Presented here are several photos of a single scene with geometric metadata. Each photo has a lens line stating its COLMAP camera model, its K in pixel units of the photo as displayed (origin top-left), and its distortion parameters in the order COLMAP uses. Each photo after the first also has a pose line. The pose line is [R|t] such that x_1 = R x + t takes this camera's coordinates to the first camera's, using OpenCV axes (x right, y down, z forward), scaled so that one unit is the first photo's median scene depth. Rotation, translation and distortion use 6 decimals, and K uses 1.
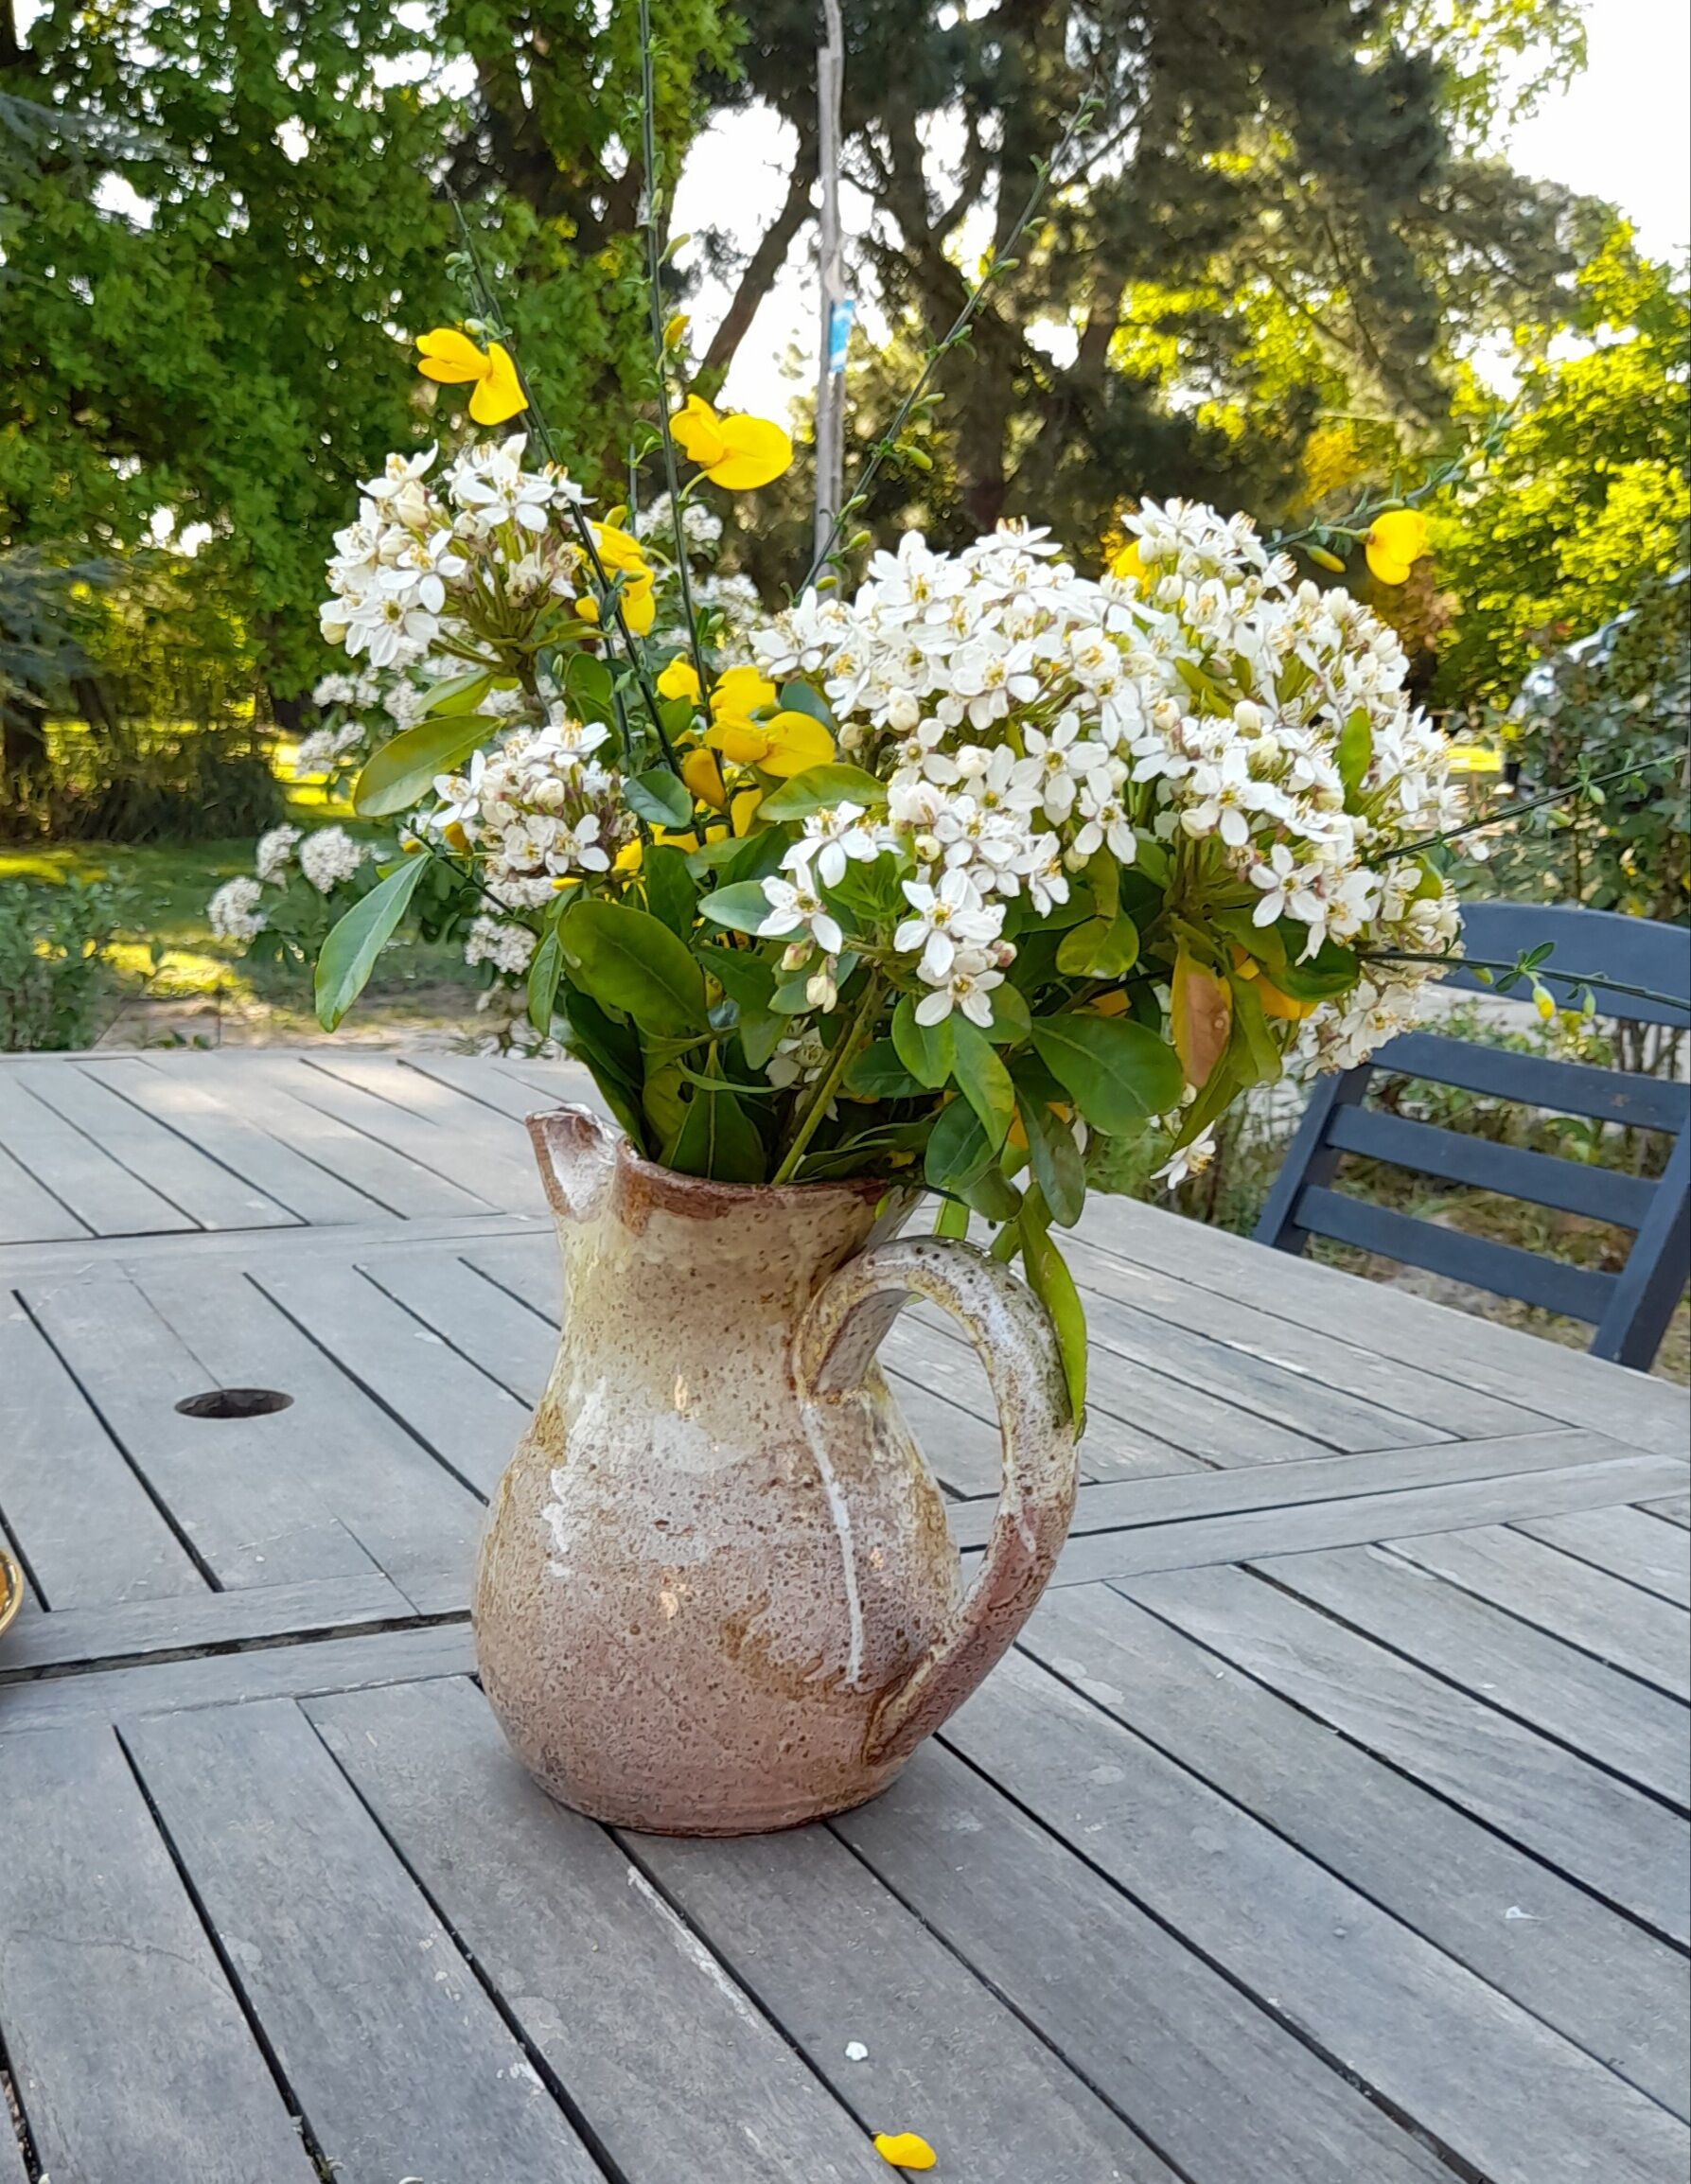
lens RADIAL K [[2442.9, 0, 845.5], [0, 2442.9, 1092.0], [0, 0, 1]] dist [0.007910, 0.042213]
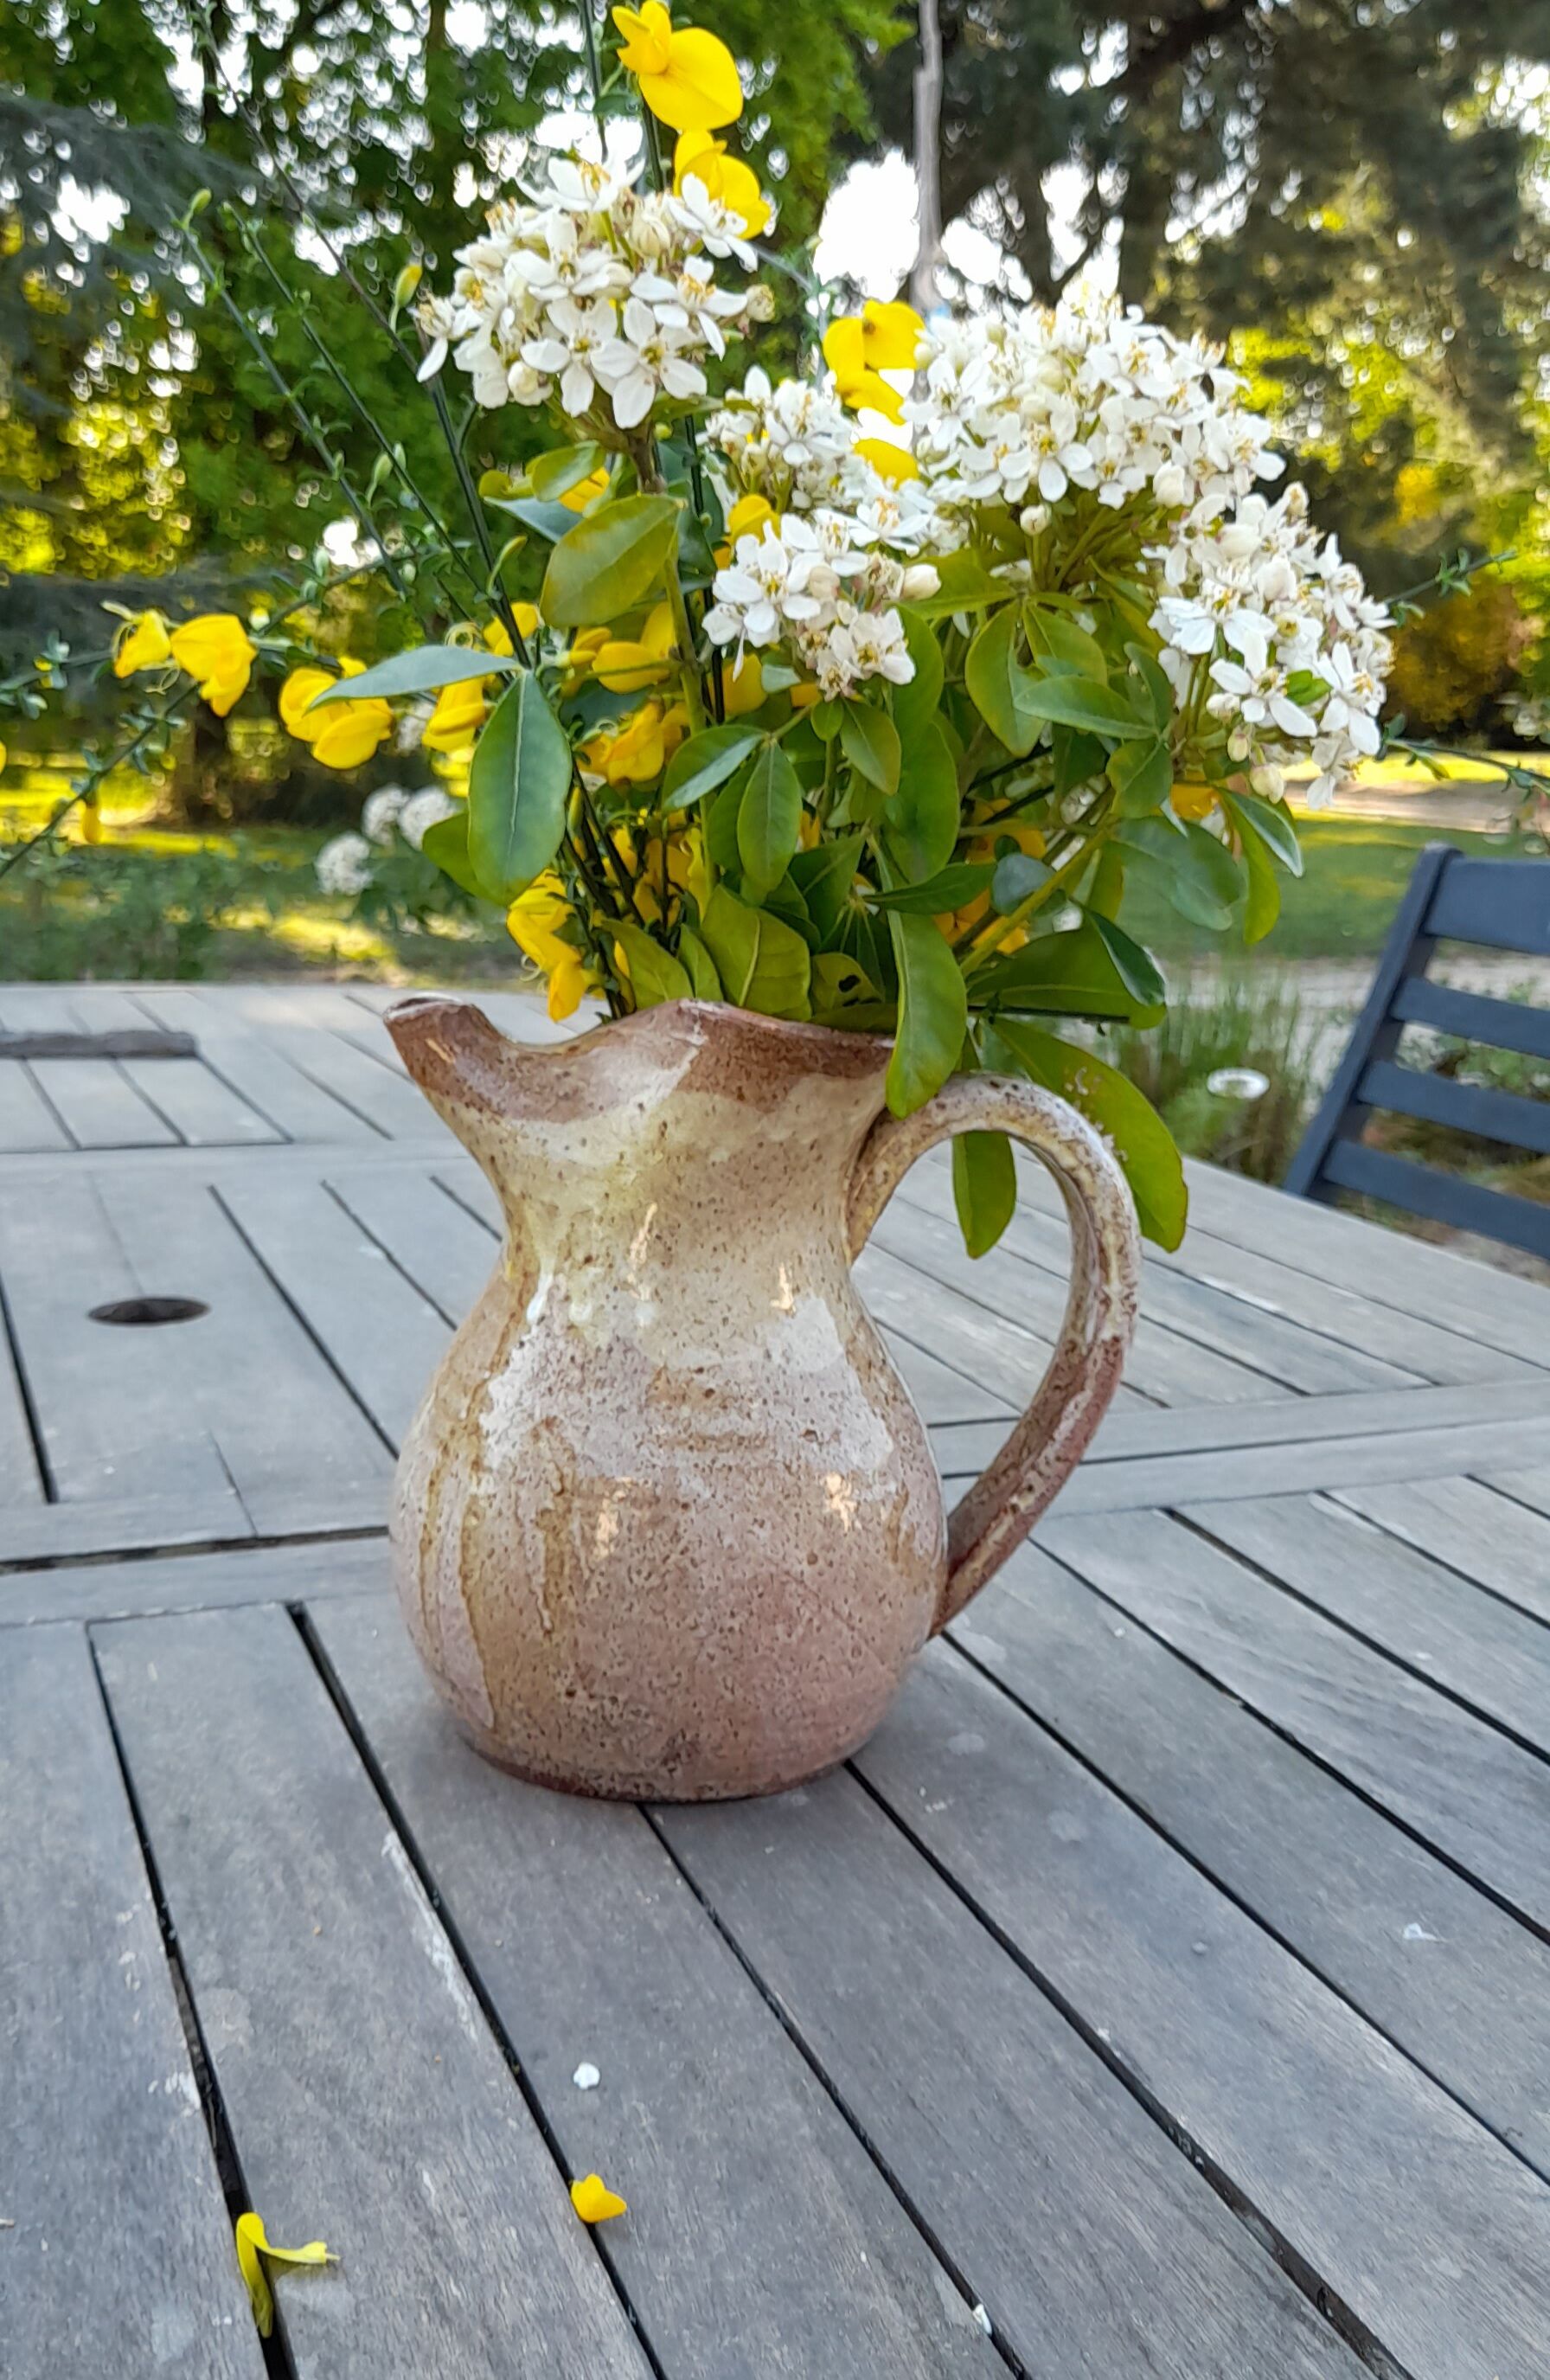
lens RADIAL K [[2118.1, 0, 775.0], [0, 2118.1, 1190.0], [0, 0, 1]] dist [0.002004, 0.006277]
pose [[0.995353, 0.020463, -0.094091, 0.097849], [-0.015124, 0.998253, 0.057107, 0.032158], [0.095095, -0.055419, 0.993924, 0.219204]]
